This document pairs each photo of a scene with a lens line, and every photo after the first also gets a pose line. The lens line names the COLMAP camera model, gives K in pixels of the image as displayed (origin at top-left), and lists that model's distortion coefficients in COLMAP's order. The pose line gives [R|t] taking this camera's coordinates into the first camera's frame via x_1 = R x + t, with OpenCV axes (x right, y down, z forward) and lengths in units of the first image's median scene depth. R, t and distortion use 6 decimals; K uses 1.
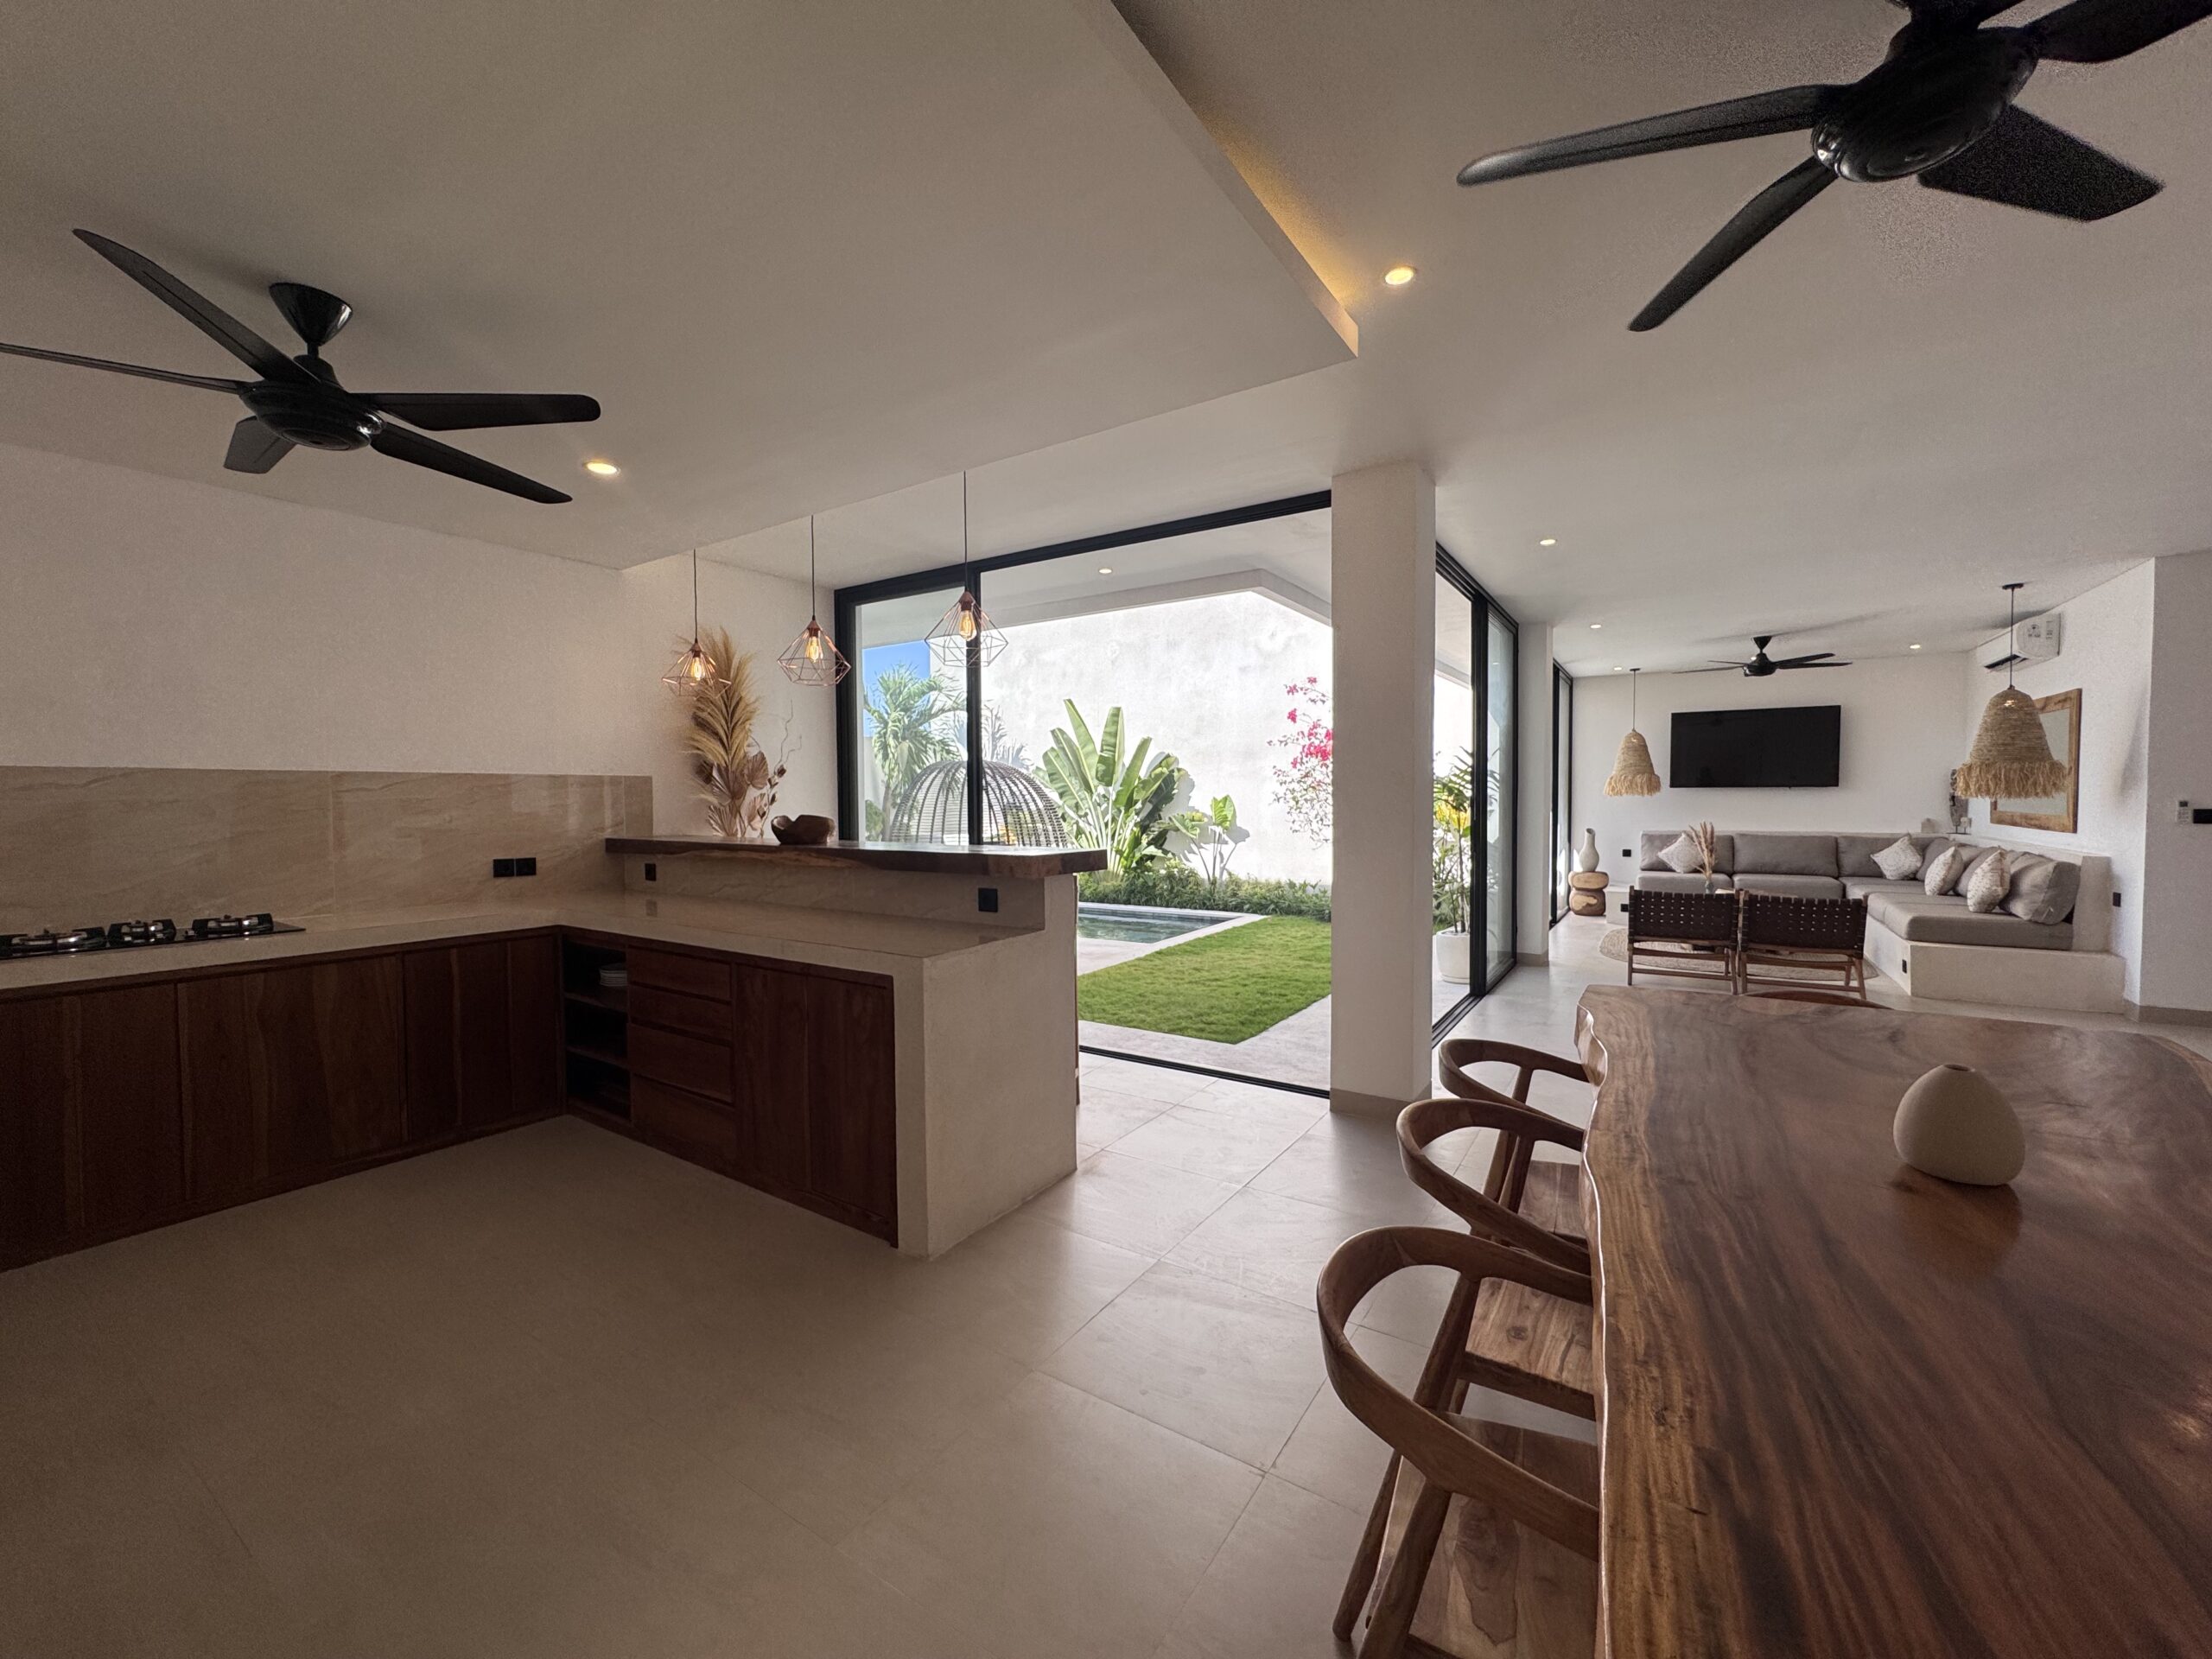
lens RADIAL K [[884.9, 0, 1104.2], [0, 884.9, 828.1], [0, 0, 1]] dist [-0.002096, 0.000113]
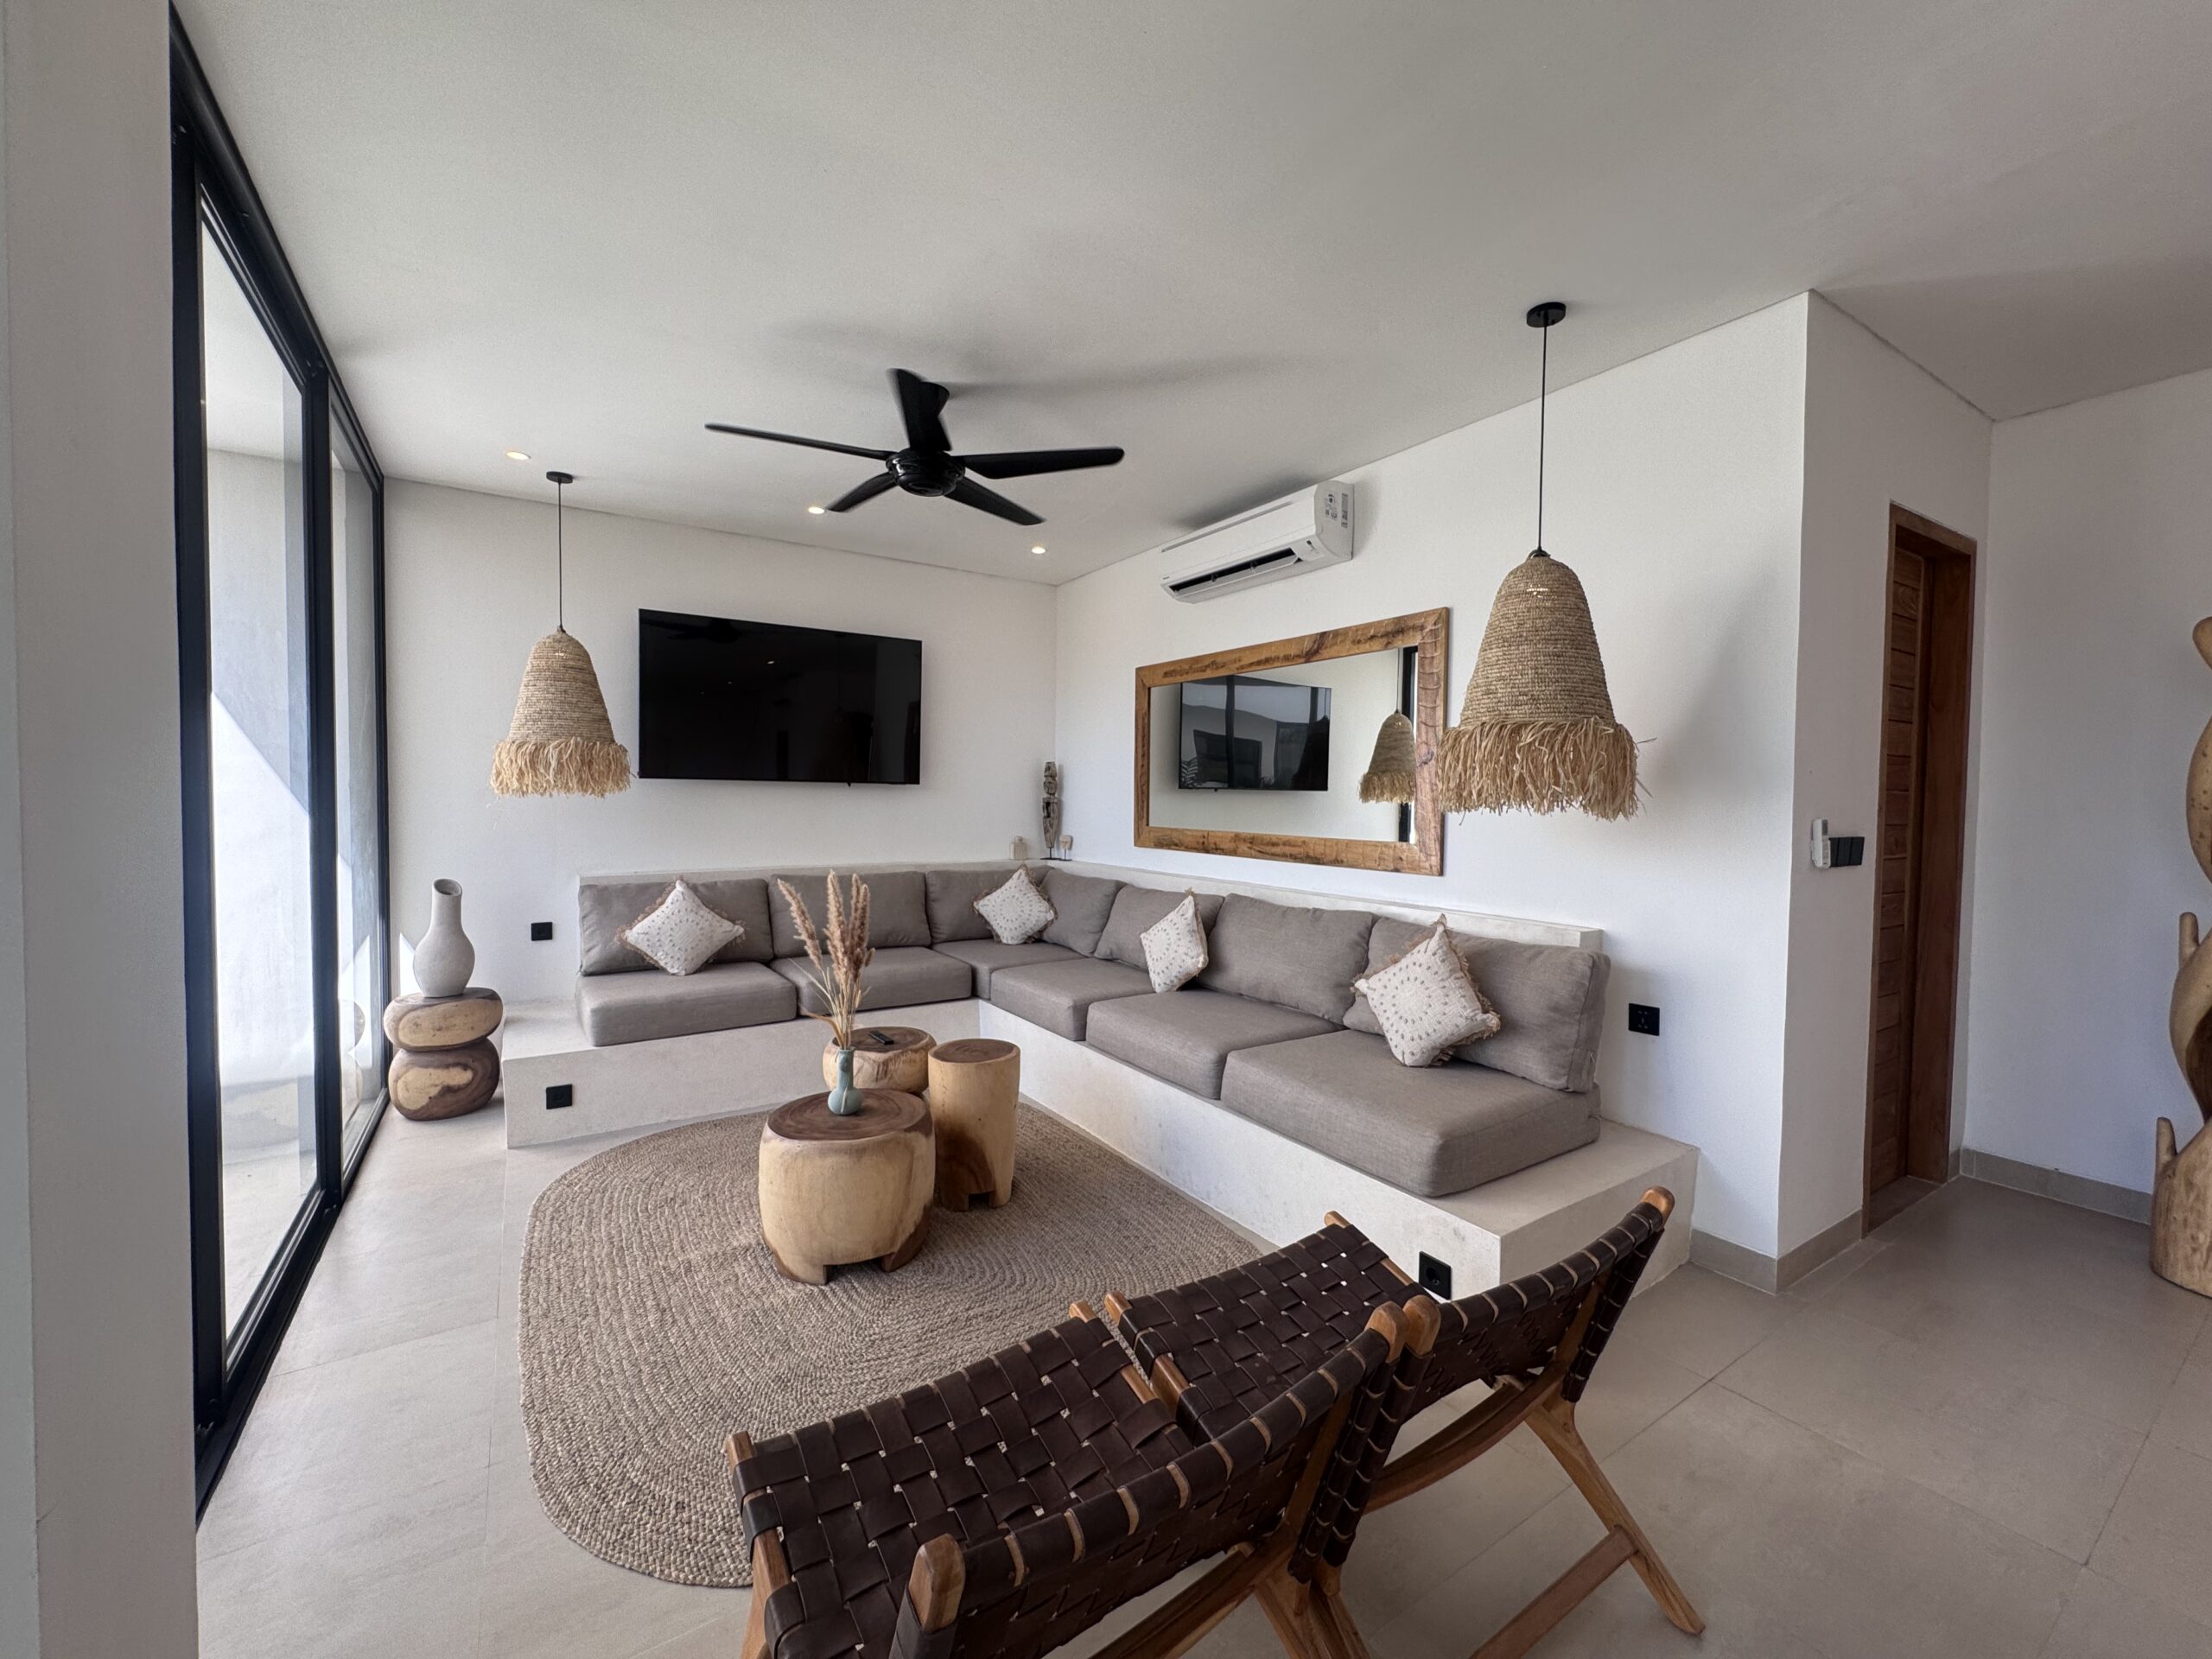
lens RADIAL K [[884.9, 0, 1104.2], [0, 884.9, 828.1], [0, 0, 1]] dist [-0.002096, 0.000113]
pose [[0.399028, -0.019358, 0.916735, 0.501134], [0.019829, 0.999725, 0.012480, -0.032906], [-0.916724, 0.013198, 0.399302, 0.936246]]
